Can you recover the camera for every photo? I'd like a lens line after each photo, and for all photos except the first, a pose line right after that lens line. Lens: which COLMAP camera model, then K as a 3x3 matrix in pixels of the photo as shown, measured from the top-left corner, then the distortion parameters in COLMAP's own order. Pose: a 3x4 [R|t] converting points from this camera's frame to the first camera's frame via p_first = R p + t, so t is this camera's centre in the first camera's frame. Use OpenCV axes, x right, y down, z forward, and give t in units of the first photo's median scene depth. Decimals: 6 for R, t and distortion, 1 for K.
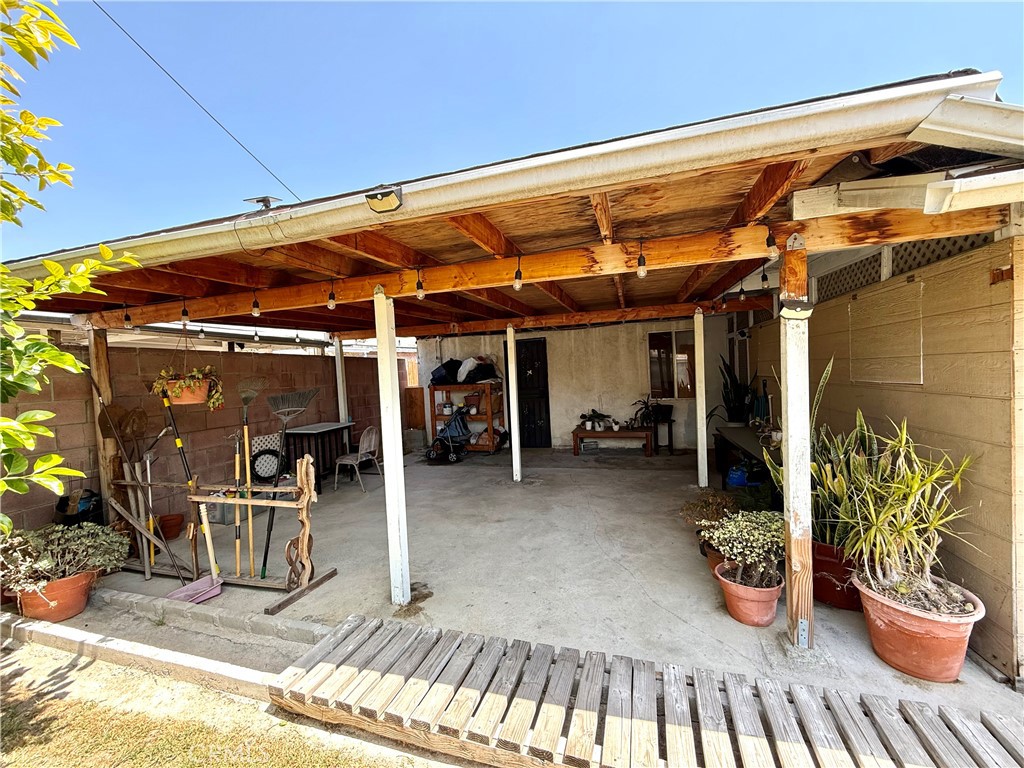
lens RADIAL K [[410.7, 0, 511.8], [0, 410.7, 382.6], [0, 0, 1]] dist [0.000289, 0.000055]
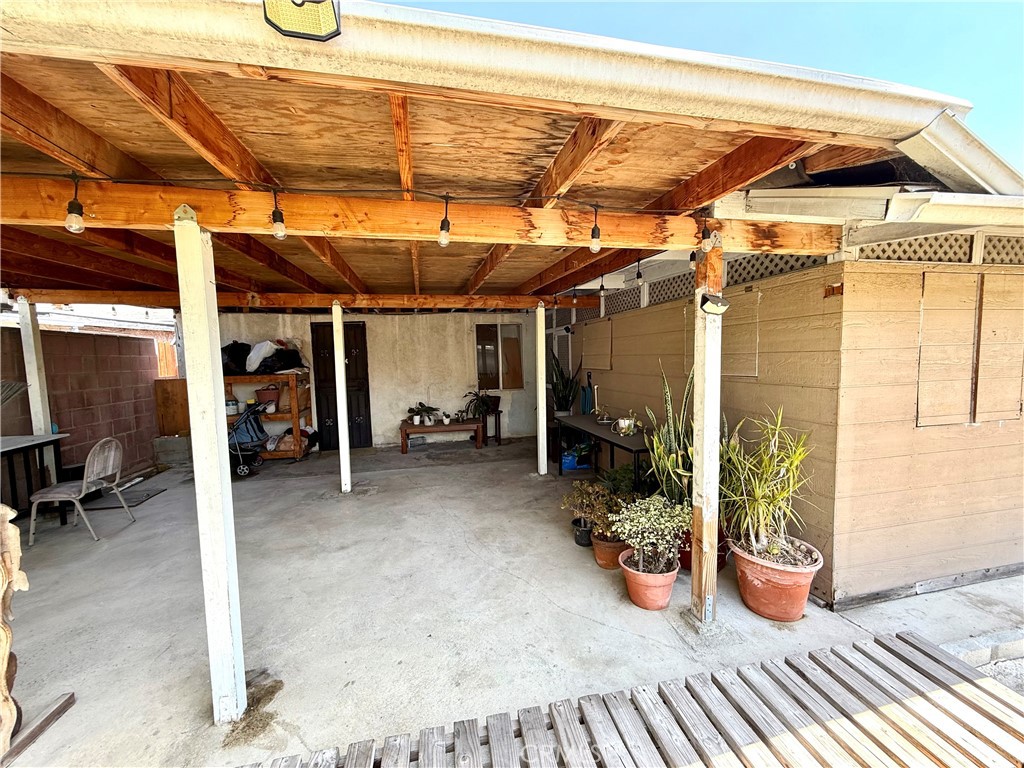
lens RADIAL K [[410.7, 0, 514.6], [0, 410.7, 384.4], [0, 0, 1]] dist [0.000289, 0.000055]
pose [[0.875328, -0.006261, 0.483490, -0.194896], [-0.005983, 0.999699, 0.023778, 0.002312], [-0.483493, -0.023706, 0.875027, 0.247781]]
